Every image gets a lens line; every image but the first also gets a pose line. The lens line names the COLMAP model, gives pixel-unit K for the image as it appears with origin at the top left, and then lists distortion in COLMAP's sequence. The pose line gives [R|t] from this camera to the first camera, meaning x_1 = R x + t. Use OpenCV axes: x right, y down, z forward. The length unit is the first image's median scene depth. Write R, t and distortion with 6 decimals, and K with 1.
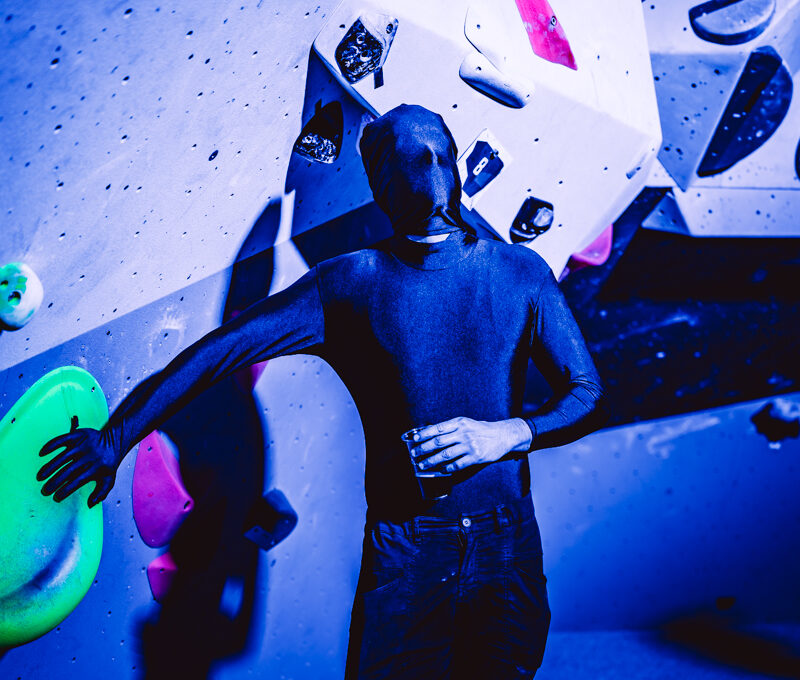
lens RADIAL K [[1061.9, 0, 400.0], [0, 1061.9, 340.0], [0, 0, 1]] dist [-0.068305, 0.277833]
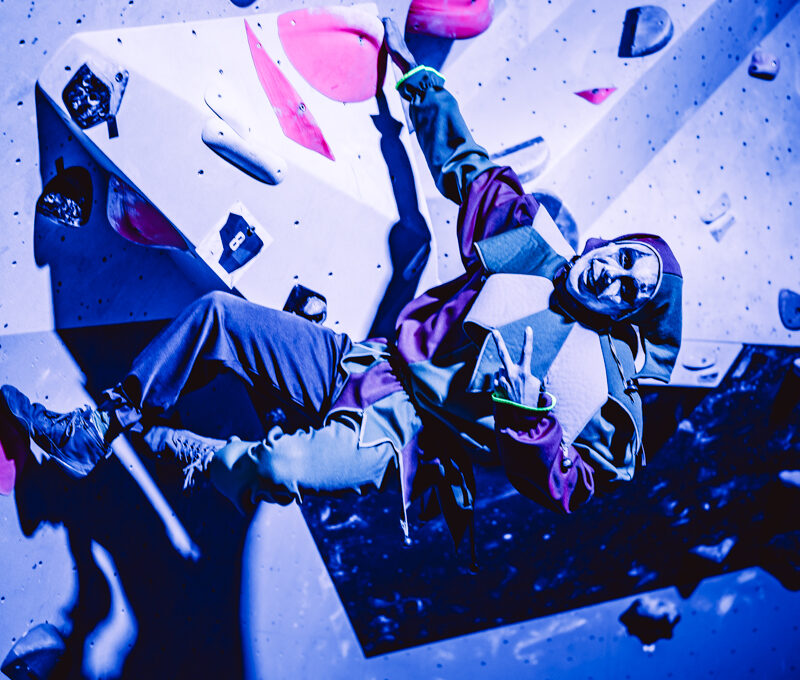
lens RADIAL K [[1061.9, 0, 400.0], [0, 1061.9, 340.0], [0, 0, 1]] dist [-0.068305, 0.277833]
pose [[0.996341, -0.032092, 0.079213, 0.151307], [0.053785, 0.955721, -0.289319, 0.234233], [-0.066420, 0.292521, 0.953950, 0.048662]]
